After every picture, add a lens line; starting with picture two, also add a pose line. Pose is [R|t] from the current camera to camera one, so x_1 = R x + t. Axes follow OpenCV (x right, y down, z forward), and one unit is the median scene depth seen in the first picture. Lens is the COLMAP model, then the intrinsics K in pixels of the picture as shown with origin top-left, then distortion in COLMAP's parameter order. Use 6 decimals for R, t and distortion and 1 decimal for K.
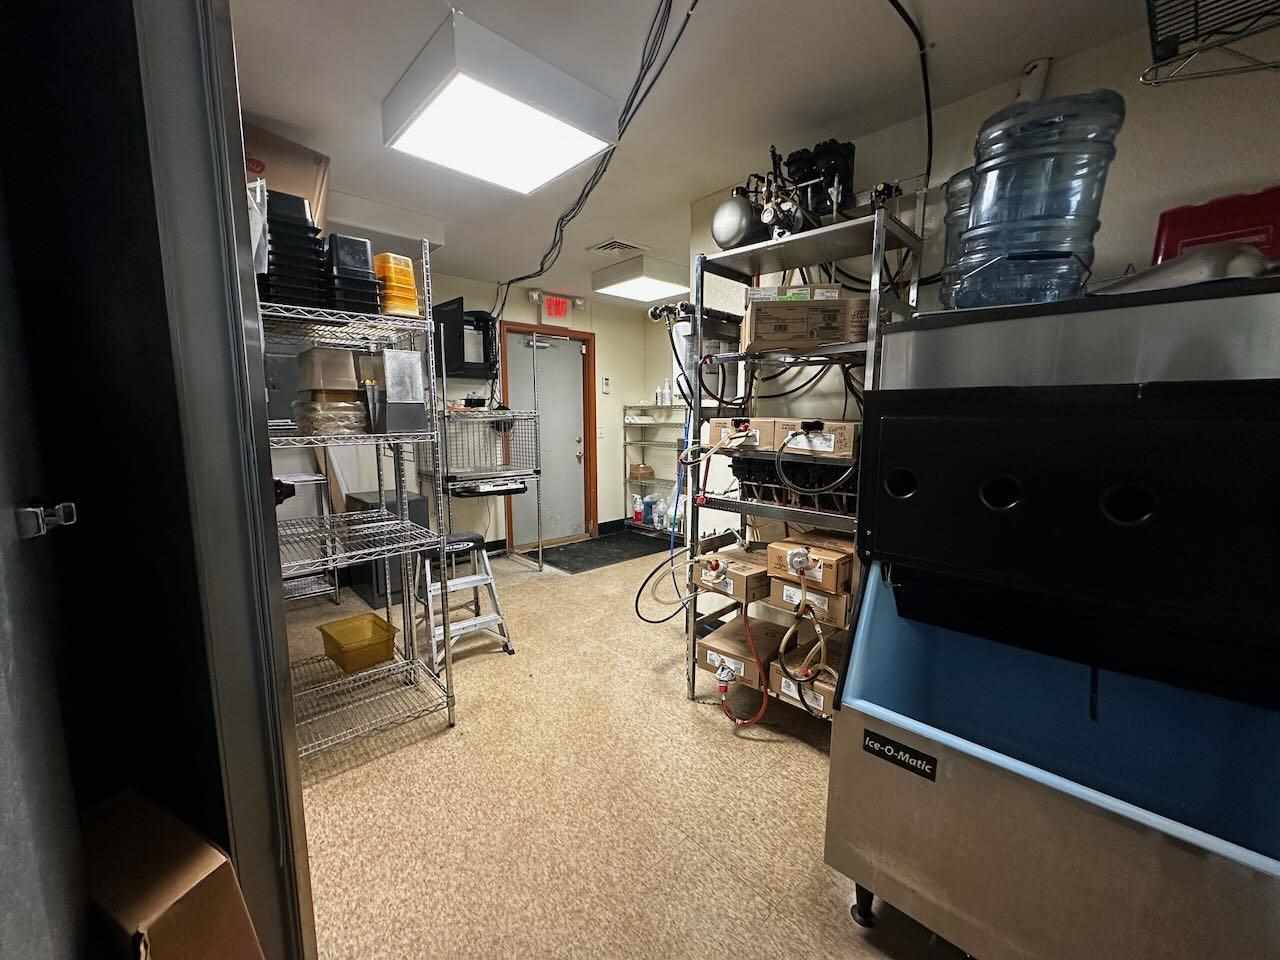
lens RADIAL K [[507.8, 0, 643.7], [0, 507.8, 481.1], [0, 0, 1]] dist [-0.005585, 0.001148]
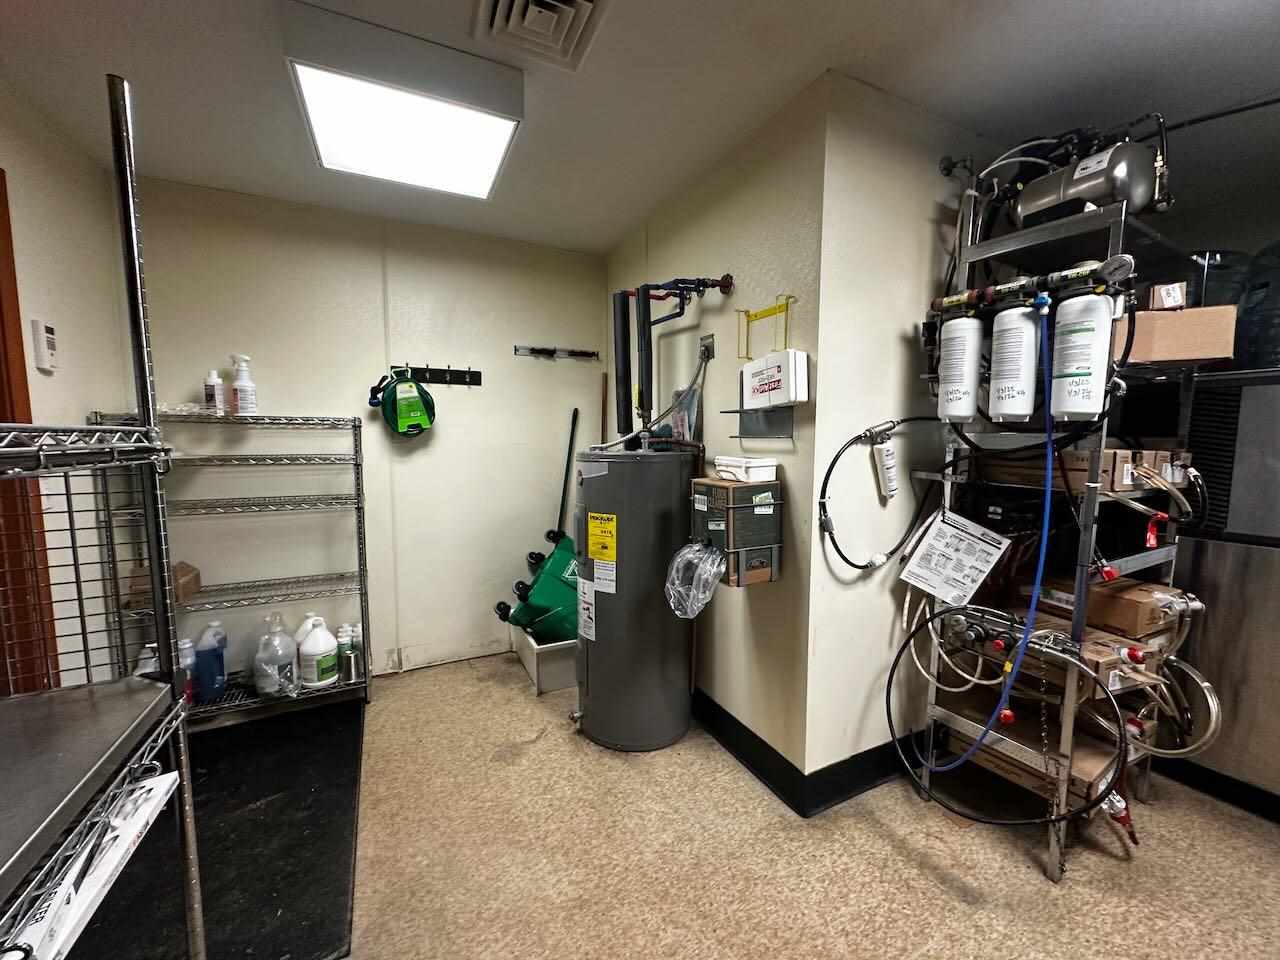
lens RADIAL K [[507.8, 0, 644.2], [0, 507.8, 481.4], [0, 0, 1]] dist [-0.005585, 0.001148]
pose [[0.289799, -0.096874, 0.952172, -0.771082], [0.119899, 0.990702, 0.064301, -0.225554], [-0.949548, 0.095530, 0.298719, 1.546957]]
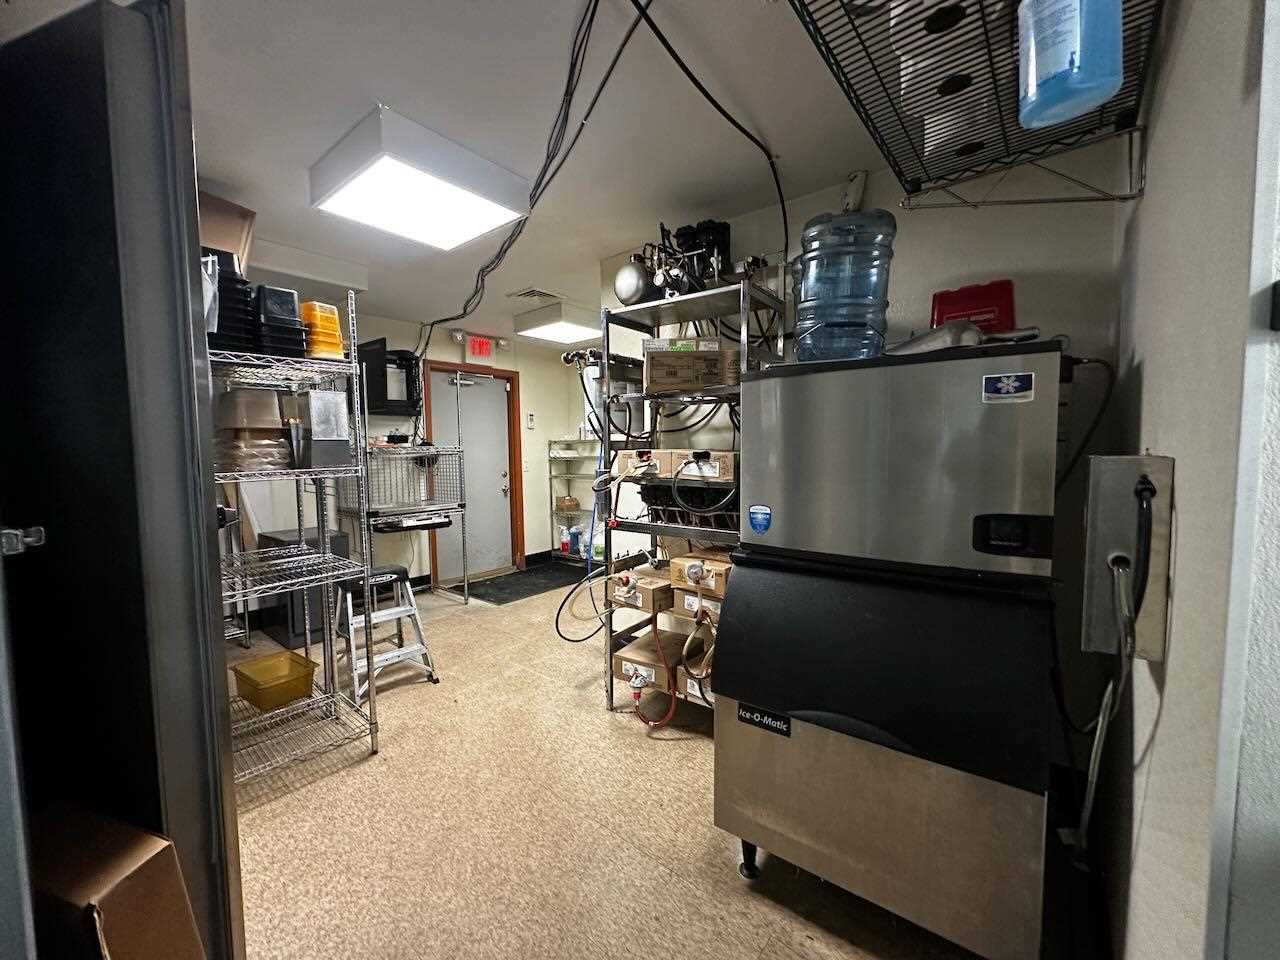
lens RADIAL K [[507.8, 0, 641.9], [0, 507.8, 481.5], [0, 0, 1]] dist [-0.005585, 0.001148]
pose [[0.991318, -0.021727, 0.129677, 0.039164], [0.030175, 0.997523, -0.063544, 0.020424], [-0.127975, 0.066905, 0.989518, -0.131416]]
